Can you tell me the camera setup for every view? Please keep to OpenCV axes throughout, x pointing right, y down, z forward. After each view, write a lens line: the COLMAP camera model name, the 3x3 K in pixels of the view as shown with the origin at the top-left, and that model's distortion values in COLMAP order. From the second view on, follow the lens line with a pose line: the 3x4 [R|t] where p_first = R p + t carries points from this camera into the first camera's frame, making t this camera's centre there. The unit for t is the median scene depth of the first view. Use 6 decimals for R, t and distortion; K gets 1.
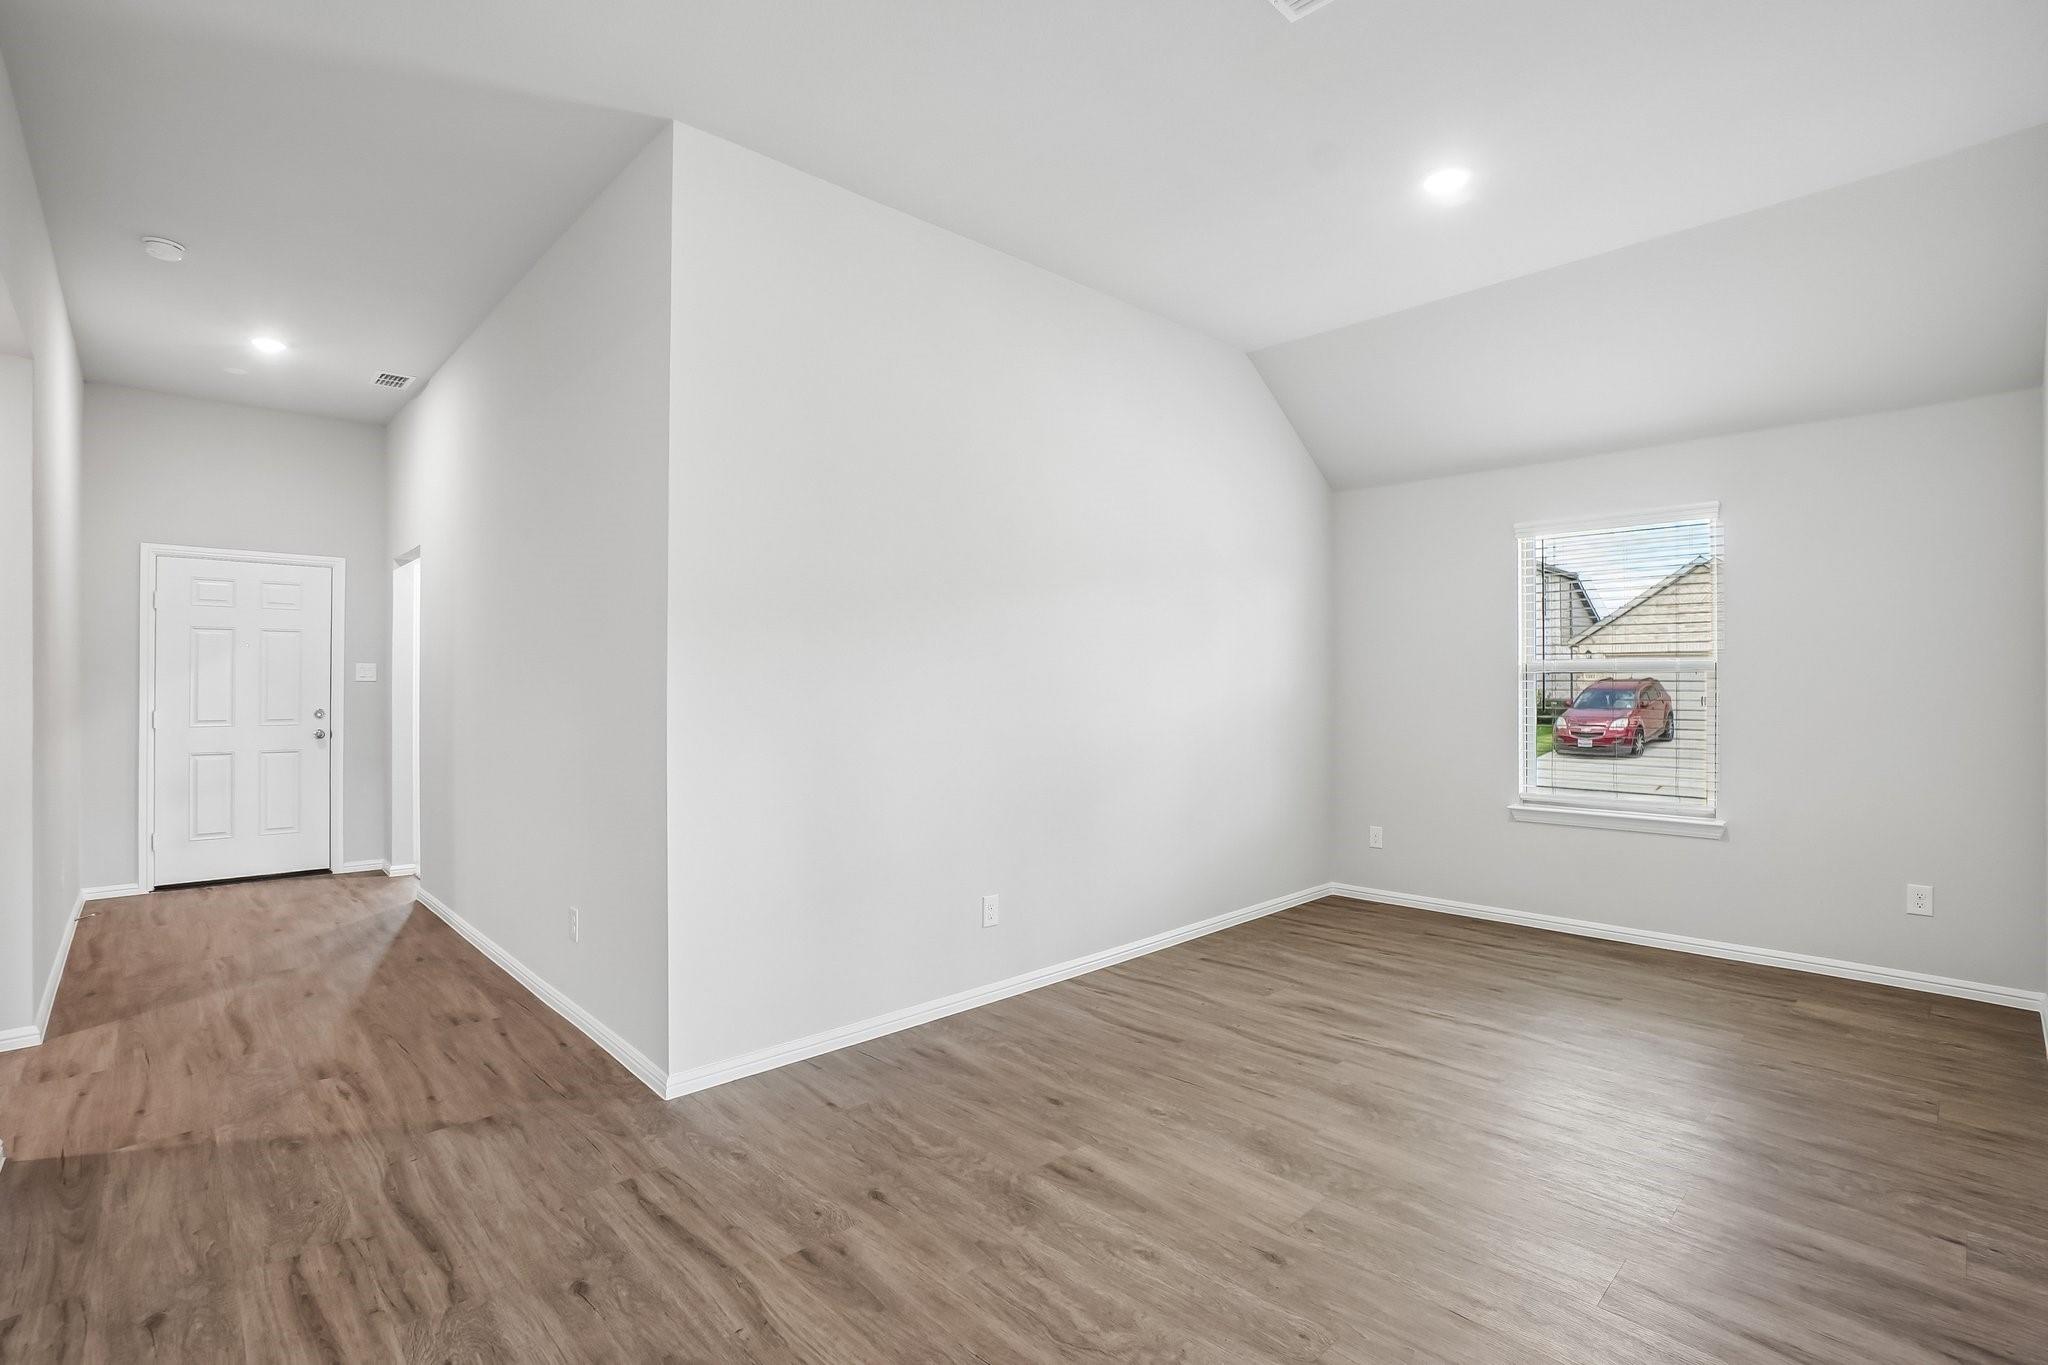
lens RADIAL K [[879.5, 0, 1004.2], [0, 879.5, 680.7], [0, 0, 1]] dist [-0.007534, 0.001398]
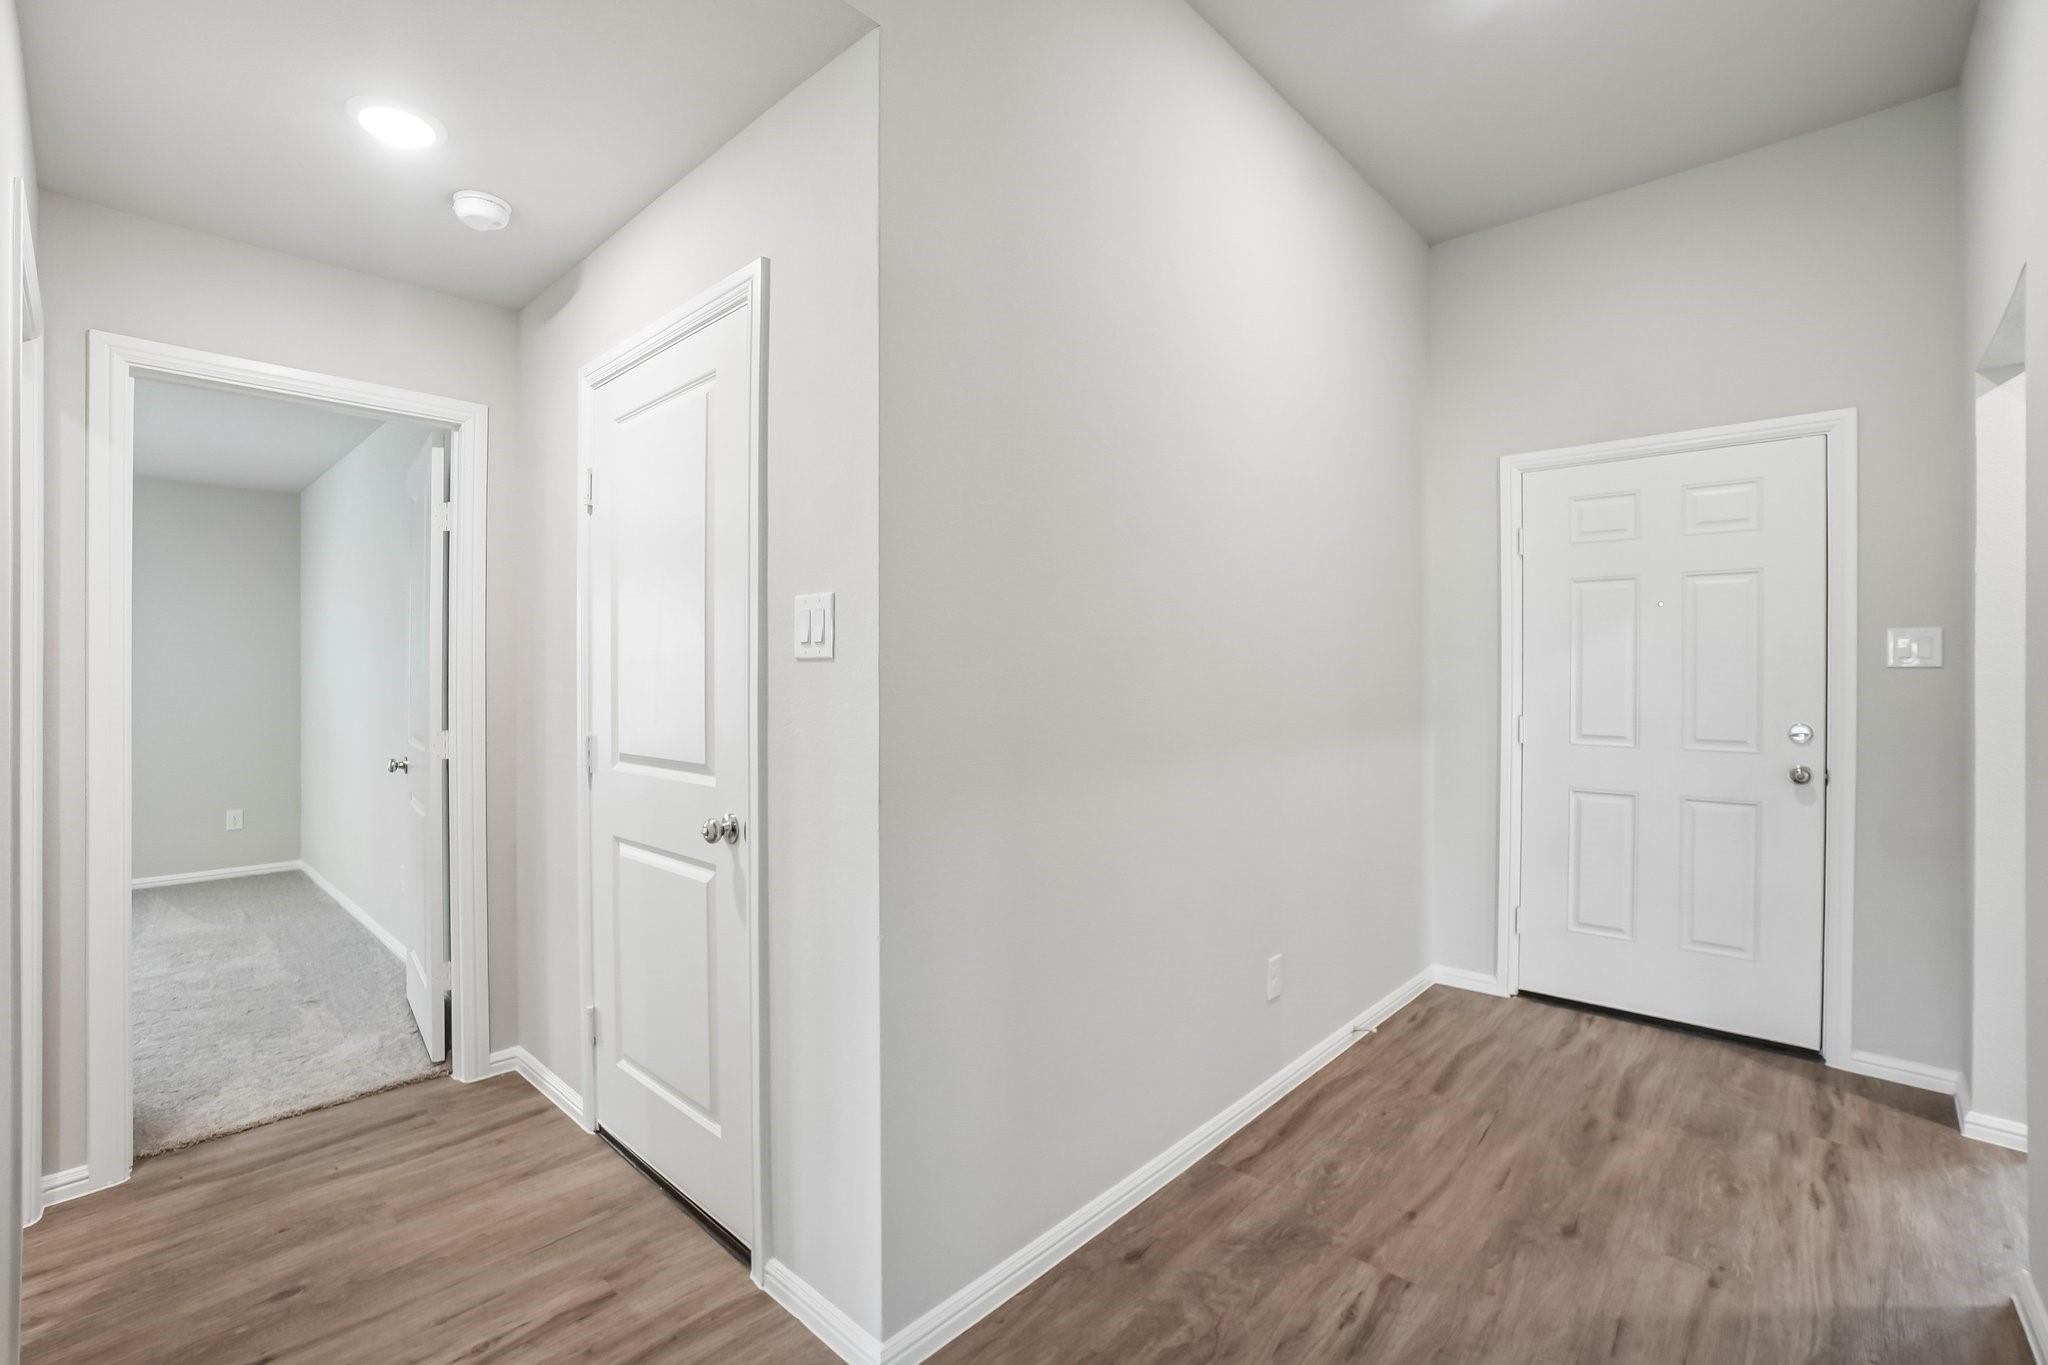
lens RADIAL K [[879.5, 0, 1017.8], [0, 879.5, 676.5], [0, 0, 1]] dist [-0.007534, 0.001398]
pose [[0.053110, 0.007463, -0.998561, -0.425631], [0.004914, 0.999958, 0.007735, -0.001175], [0.998577, -0.005318, 0.053071, 0.729029]]
